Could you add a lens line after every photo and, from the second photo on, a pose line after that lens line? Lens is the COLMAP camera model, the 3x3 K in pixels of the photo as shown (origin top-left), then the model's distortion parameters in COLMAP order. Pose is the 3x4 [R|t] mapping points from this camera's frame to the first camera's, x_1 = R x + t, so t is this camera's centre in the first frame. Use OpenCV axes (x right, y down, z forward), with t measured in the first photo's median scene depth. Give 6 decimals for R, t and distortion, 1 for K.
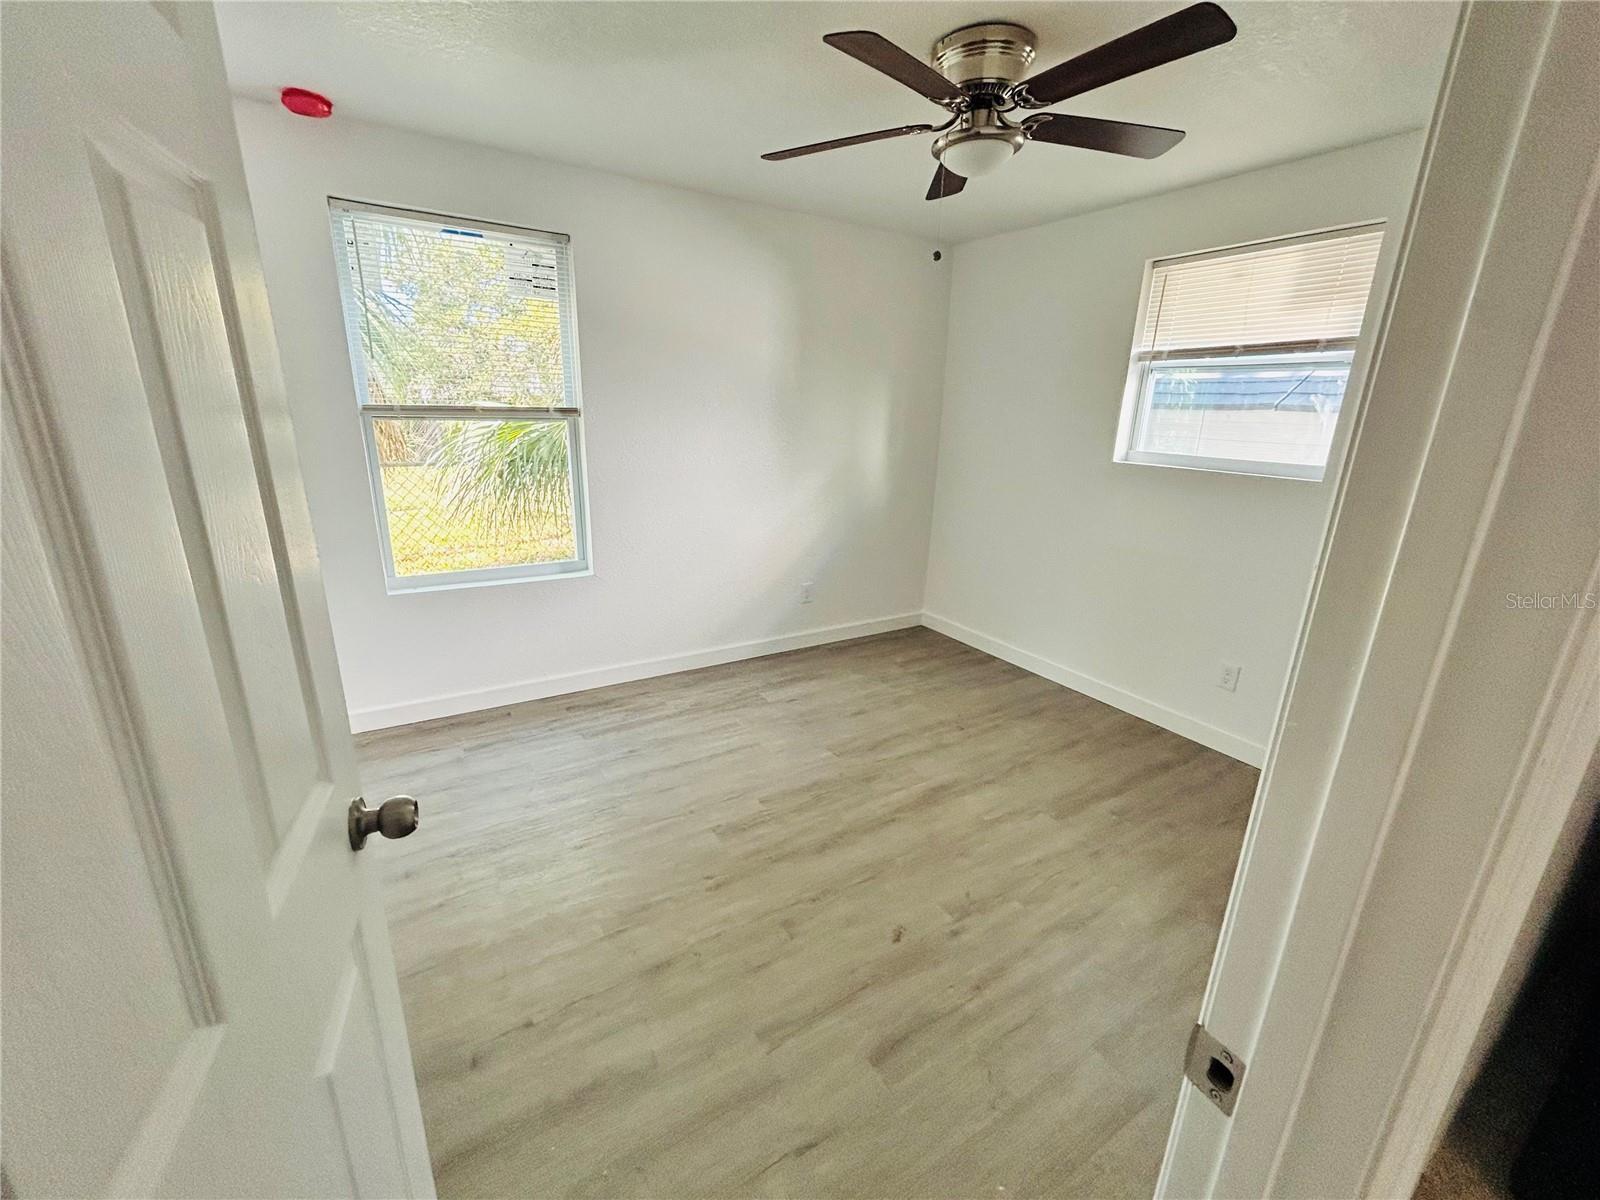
lens RADIAL K [[655.8, 0, 800.5], [0, 655.8, 602.3], [0, 0, 1]] dist [0.002742, 0.000158]
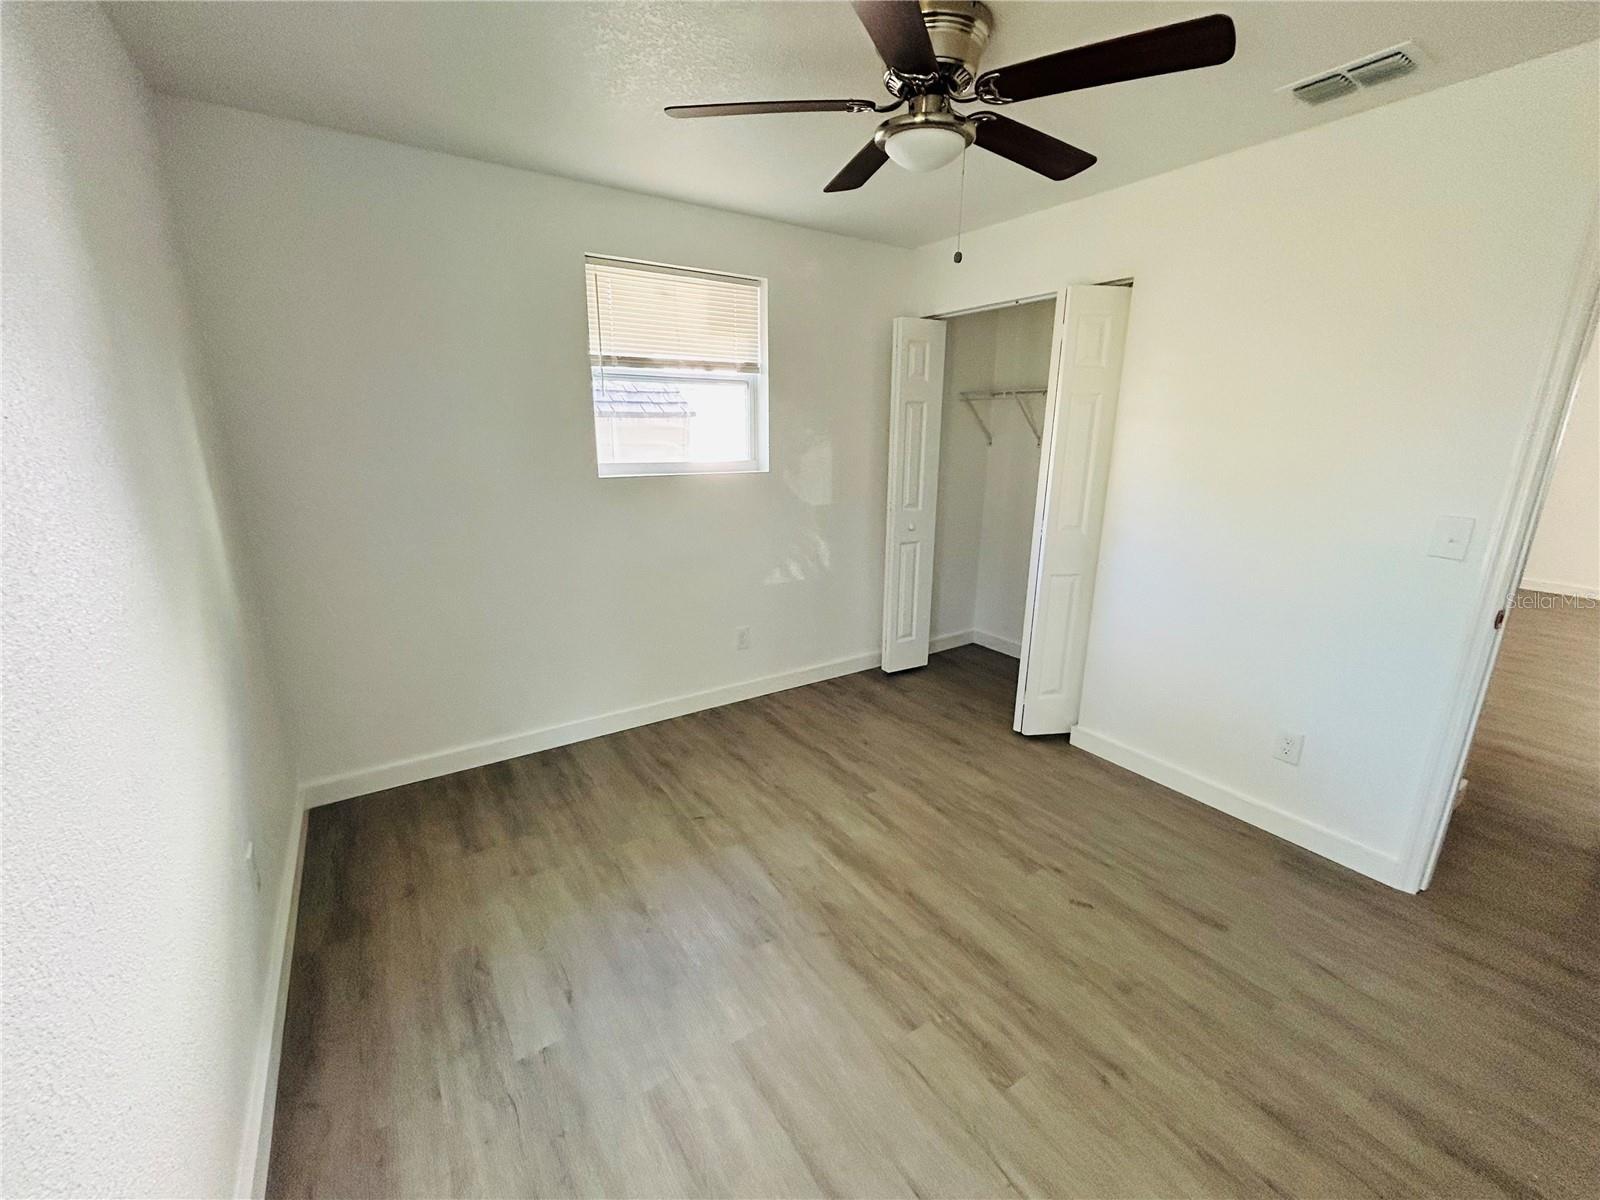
lens RADIAL K [[655.8, 0, 804.1], [0, 655.8, 597.8], [0, 0, 1]] dist [0.002742, 0.000158]
pose [[-0.039032, -0.285268, 0.957653, -0.474899], [0.275798, 0.918079, 0.284720, -0.262305], [-0.960423, 0.275232, 0.042841, 0.807505]]
